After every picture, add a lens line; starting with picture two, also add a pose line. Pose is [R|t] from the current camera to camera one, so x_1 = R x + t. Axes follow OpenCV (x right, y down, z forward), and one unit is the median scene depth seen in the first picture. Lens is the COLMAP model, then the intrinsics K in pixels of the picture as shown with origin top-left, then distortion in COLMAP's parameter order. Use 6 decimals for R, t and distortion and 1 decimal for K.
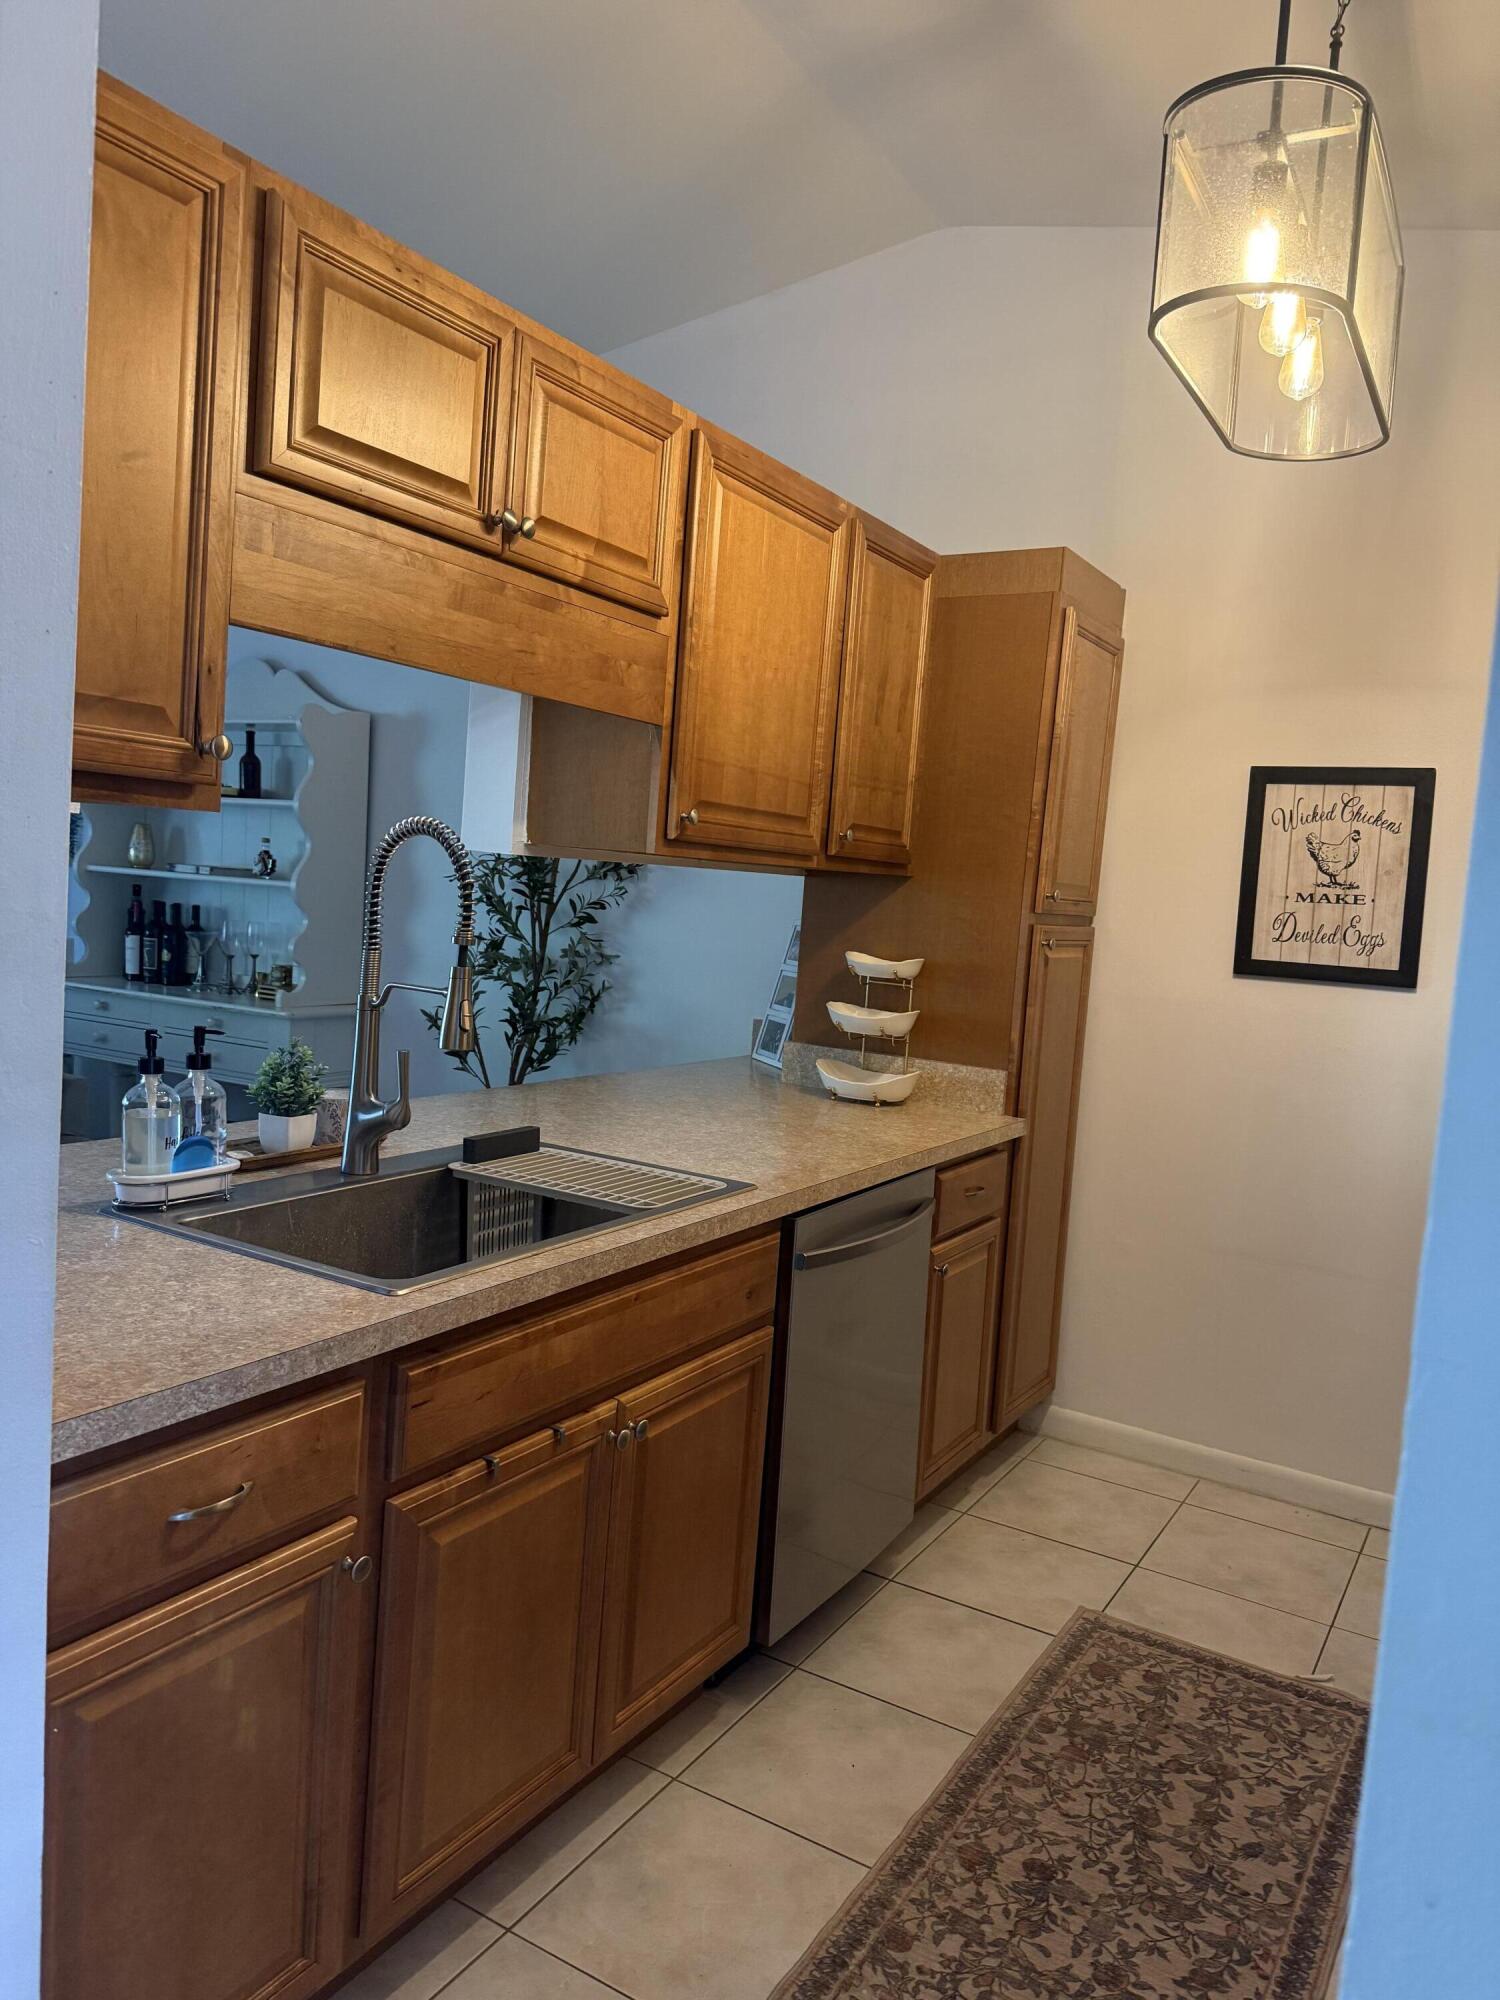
lens RADIAL K [[1412.5, 0, 752.0], [0, 1412.5, 994.6], [0, 0, 1]] dist [-0.000728, -0.006595]
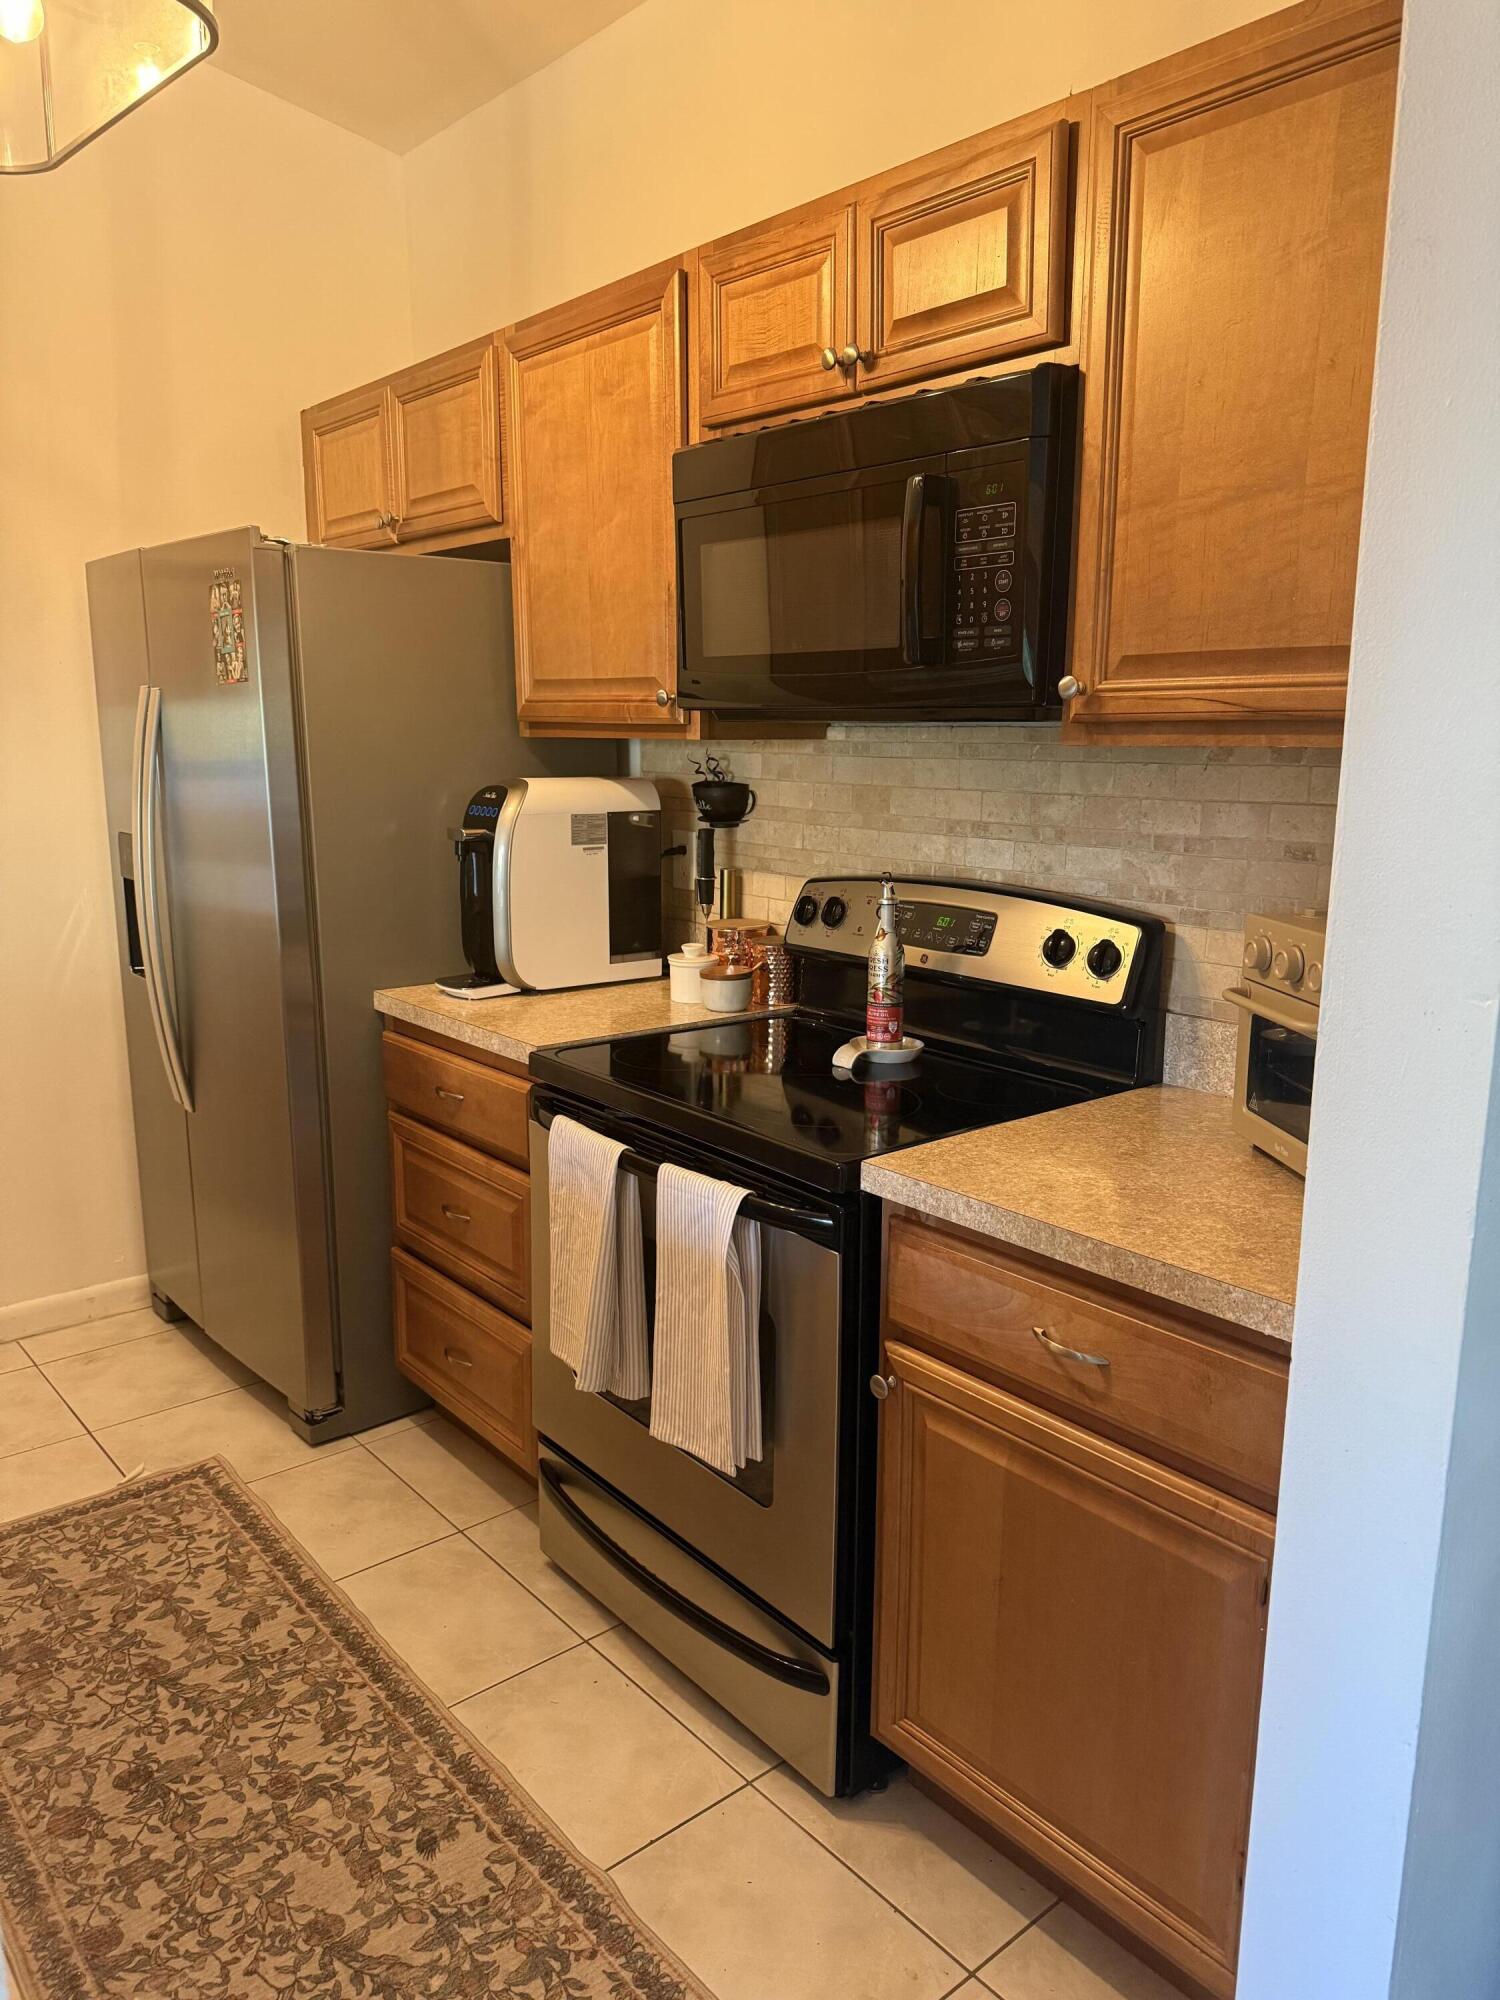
lens RADIAL K [[1412.5, 0, 750.7], [0, 1412.5, 999.4], [0, 0, 1]] dist [-0.000728, -0.006595]
pose [[0.329265, -0.248298, 0.911006, -0.379660], [0.093204, 0.968641, 0.230320, -0.054514], [-0.939626, 0.009073, 0.342082, 0.289949]]
